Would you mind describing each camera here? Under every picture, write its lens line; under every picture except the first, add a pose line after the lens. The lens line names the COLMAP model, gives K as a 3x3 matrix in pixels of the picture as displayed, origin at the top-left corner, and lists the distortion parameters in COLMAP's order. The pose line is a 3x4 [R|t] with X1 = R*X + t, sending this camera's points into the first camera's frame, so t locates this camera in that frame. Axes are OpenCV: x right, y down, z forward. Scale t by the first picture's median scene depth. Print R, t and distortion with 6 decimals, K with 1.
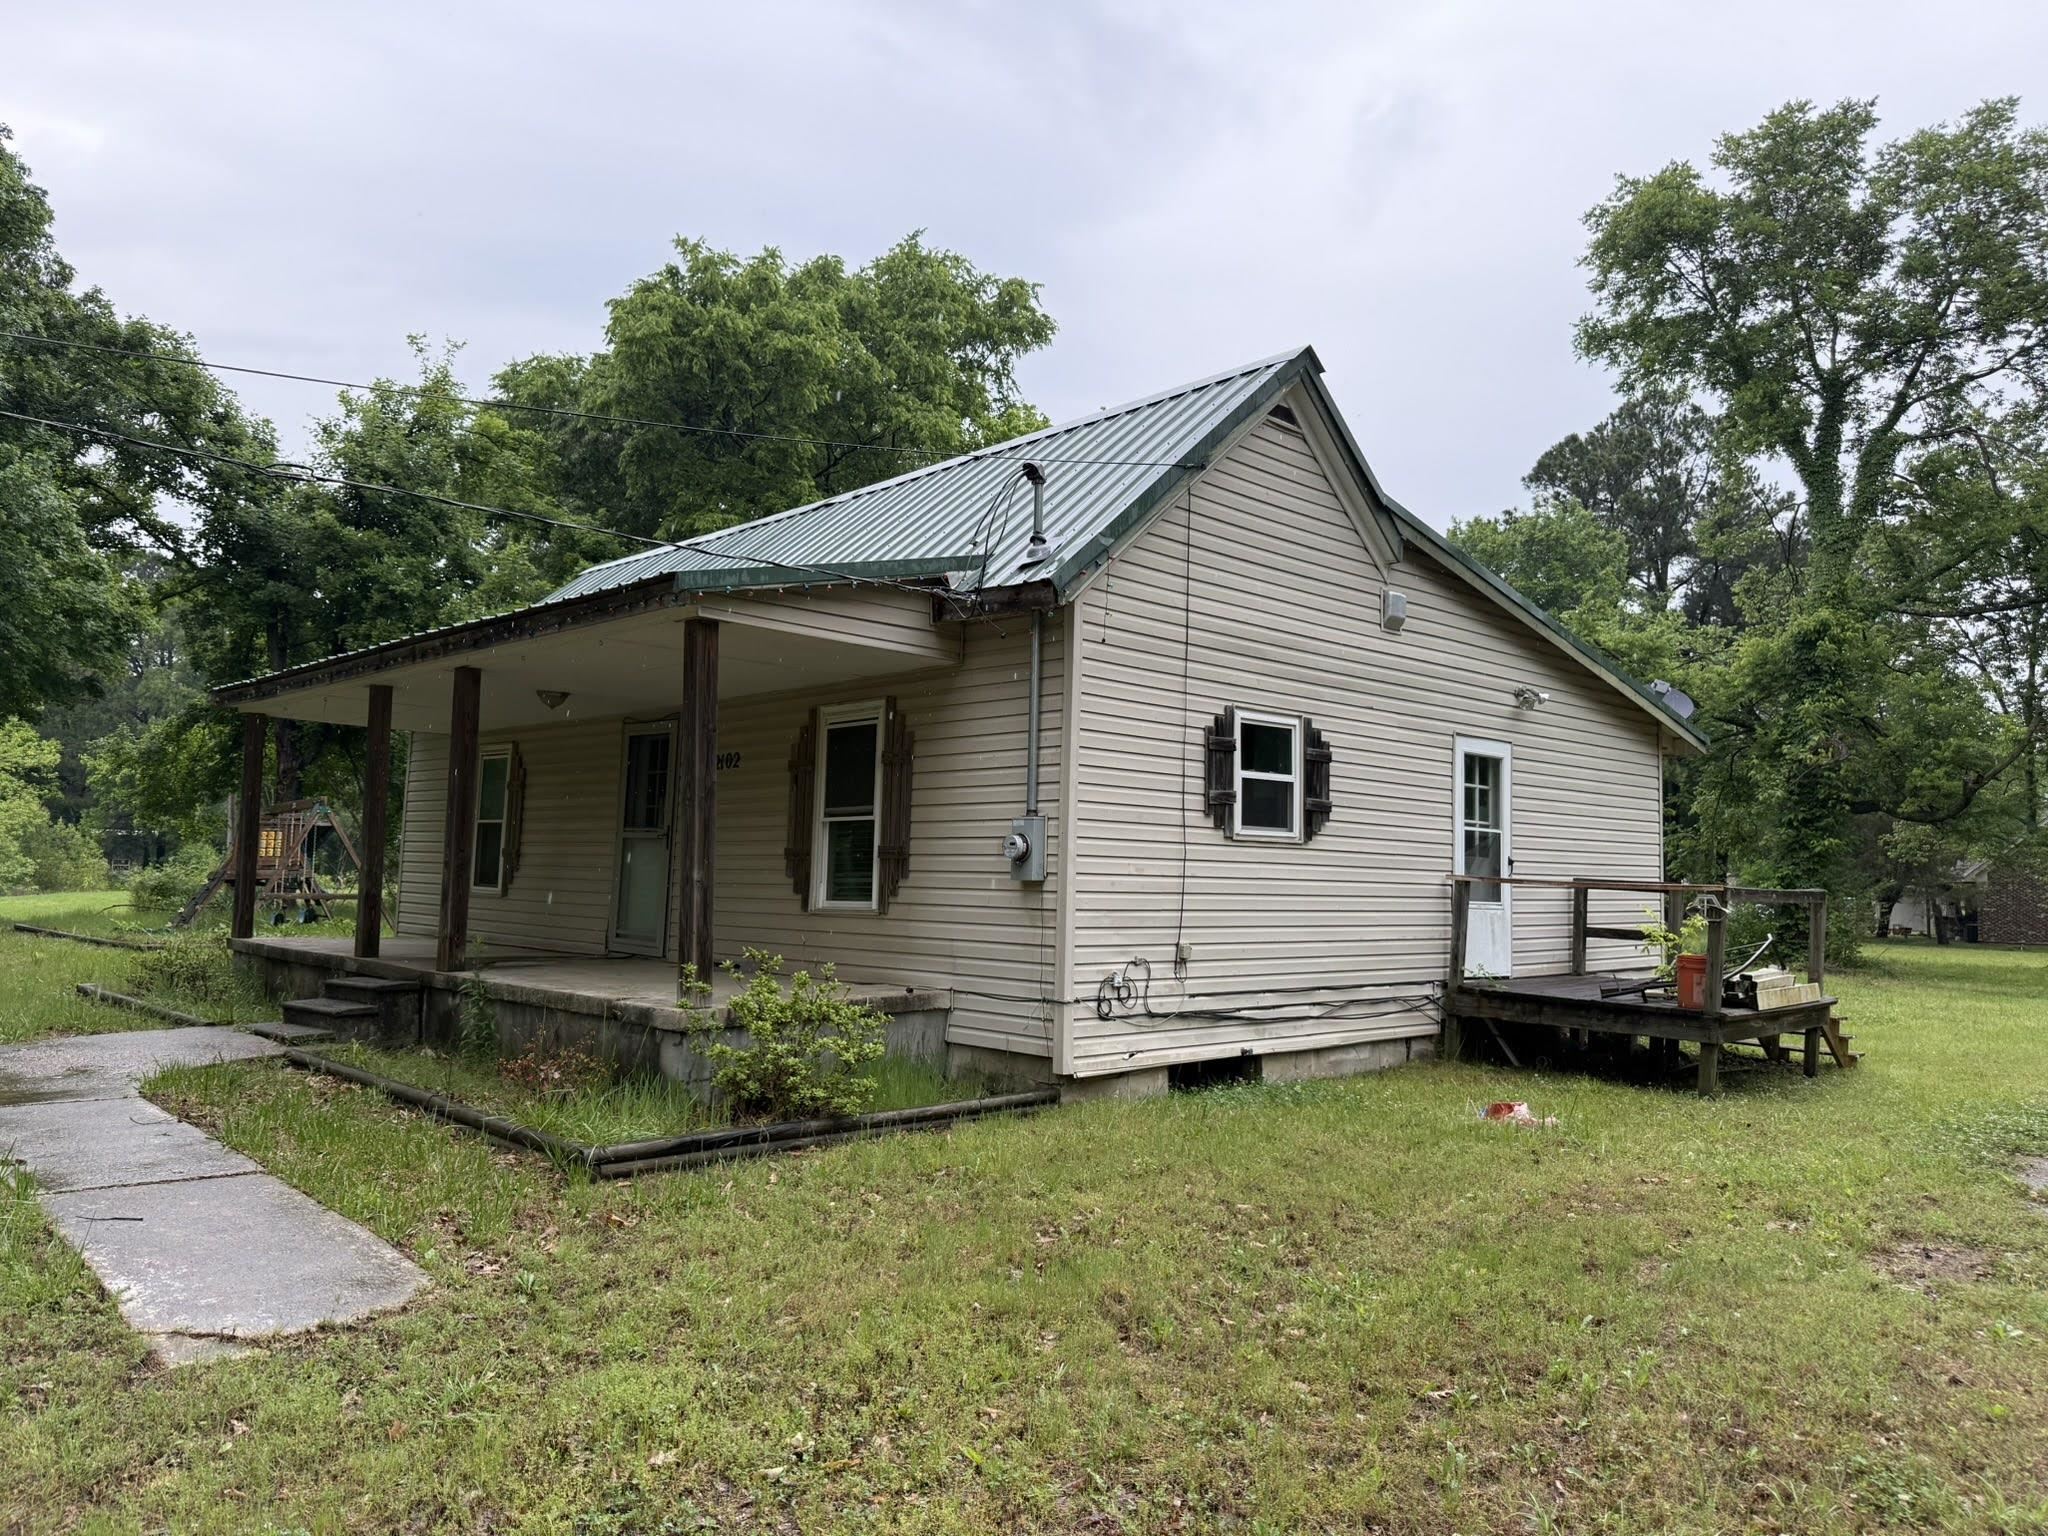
lens RADIAL K [[1447.6, 0, 1024.0], [0, 1447.6, 768.0], [0, 0, 1]] dist [0.083494, -0.112040]
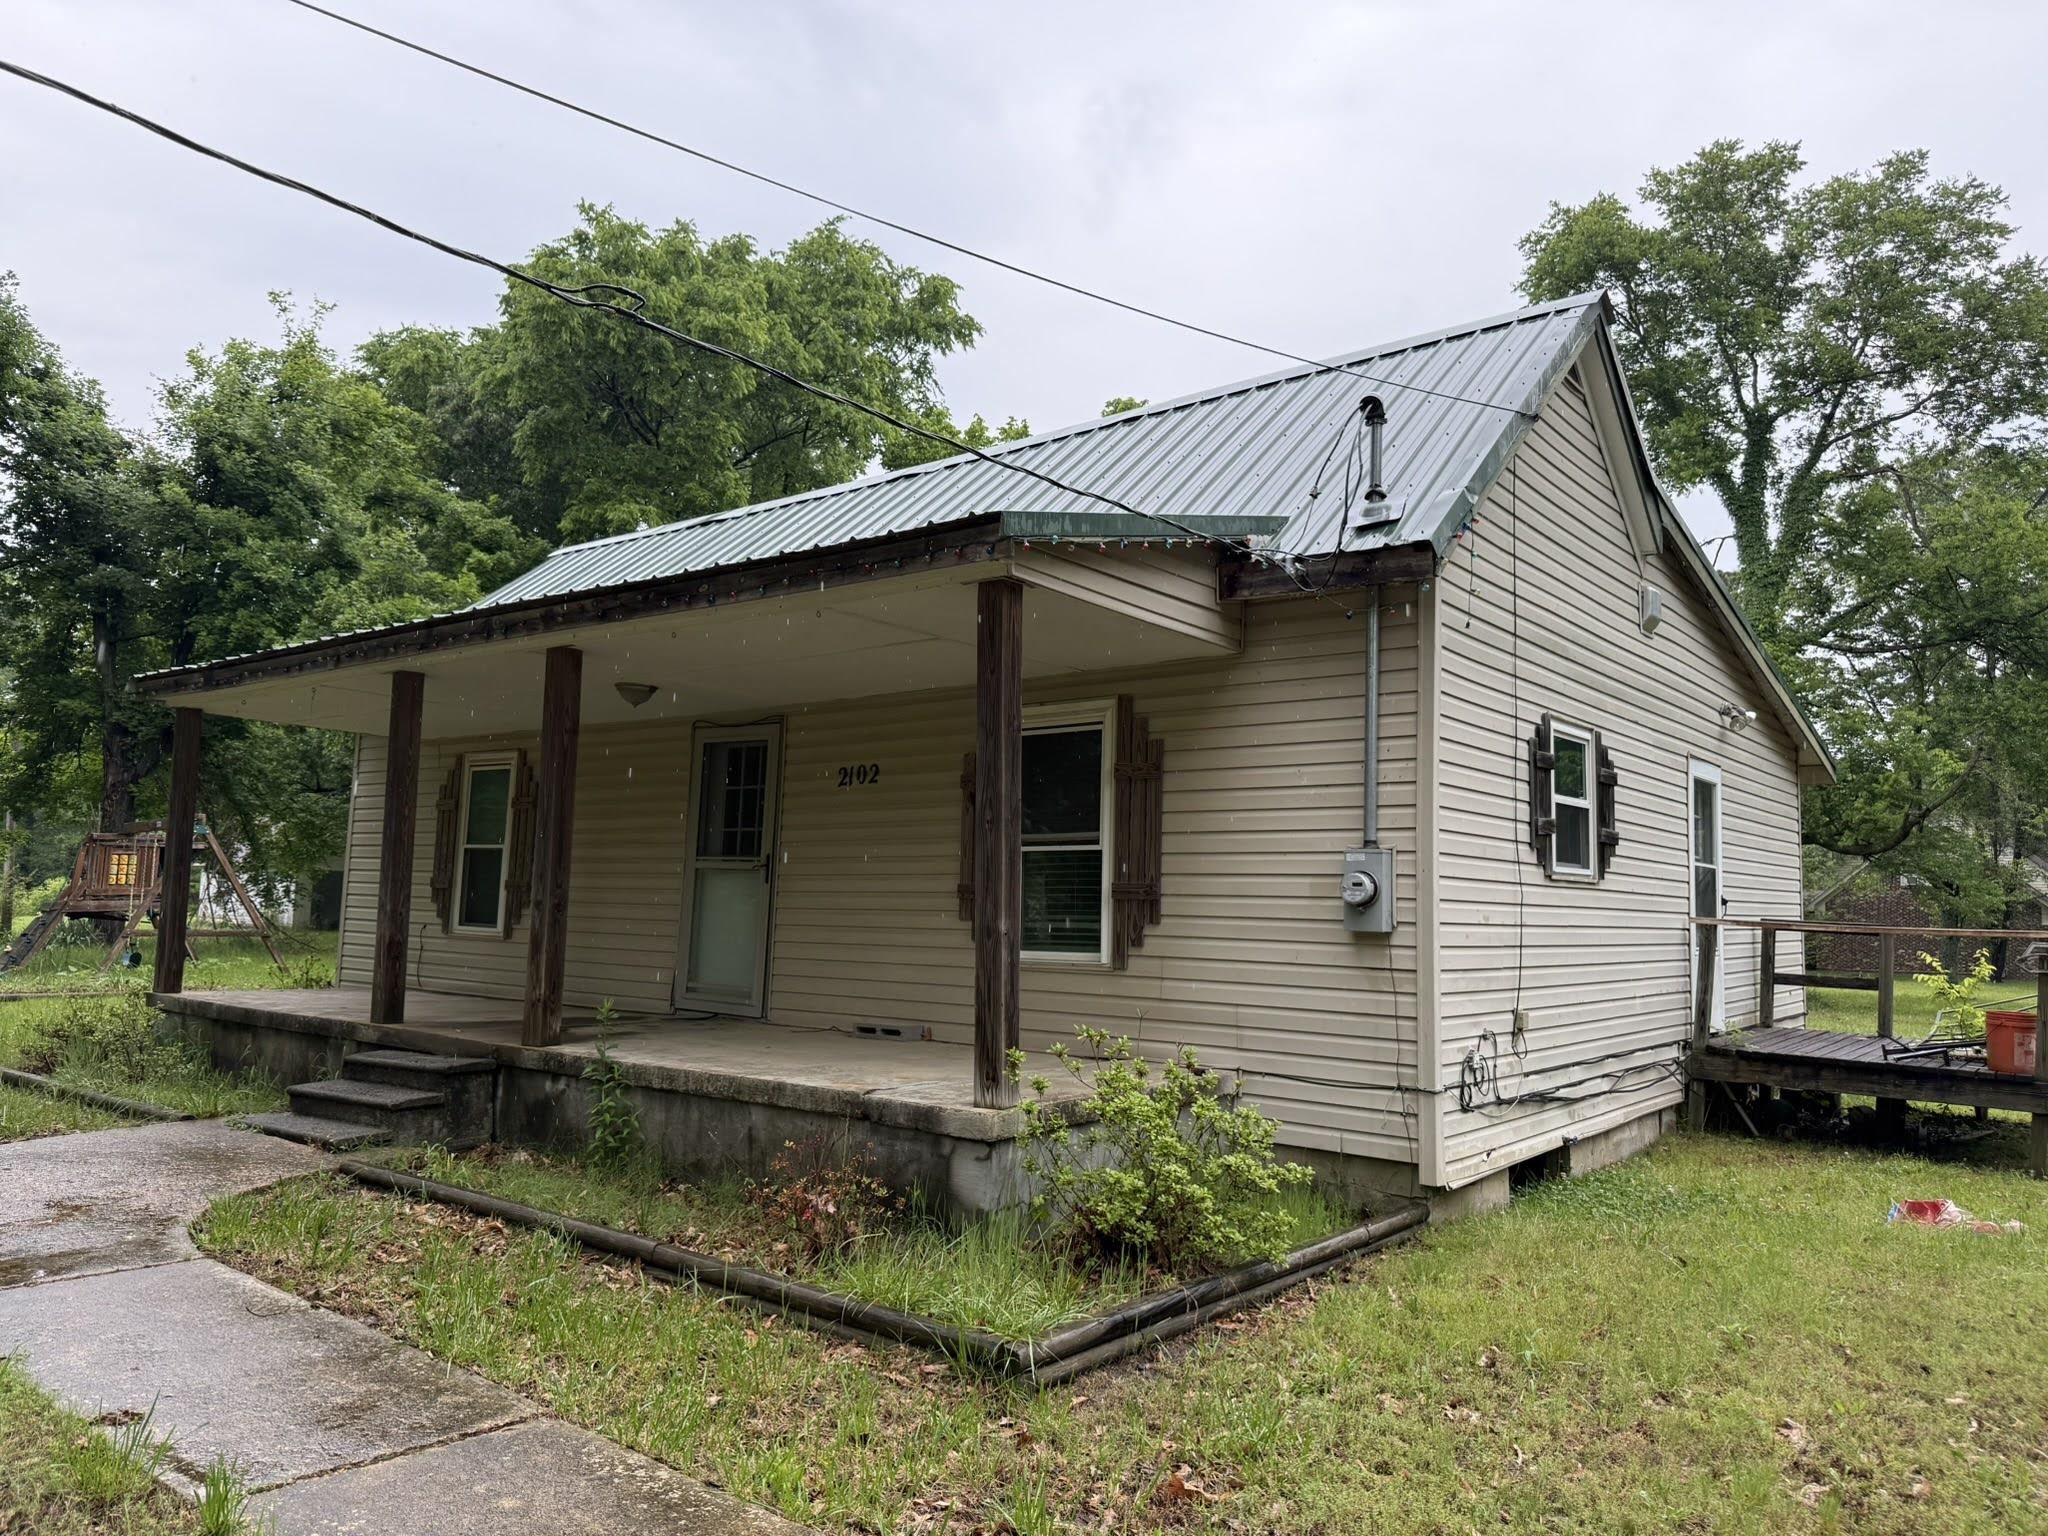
lens RADIAL K [[1385.4, 0, 930.6], [0, 1385.4, 772.1], [0, 0, 1]] dist [0.077738, -0.098010]
pose [[0.991458, 0.013770, 0.129694, -0.137627], [-0.011728, 0.999795, -0.016494, 0.003066], [-0.129895, 0.014832, 0.991417, 0.120645]]
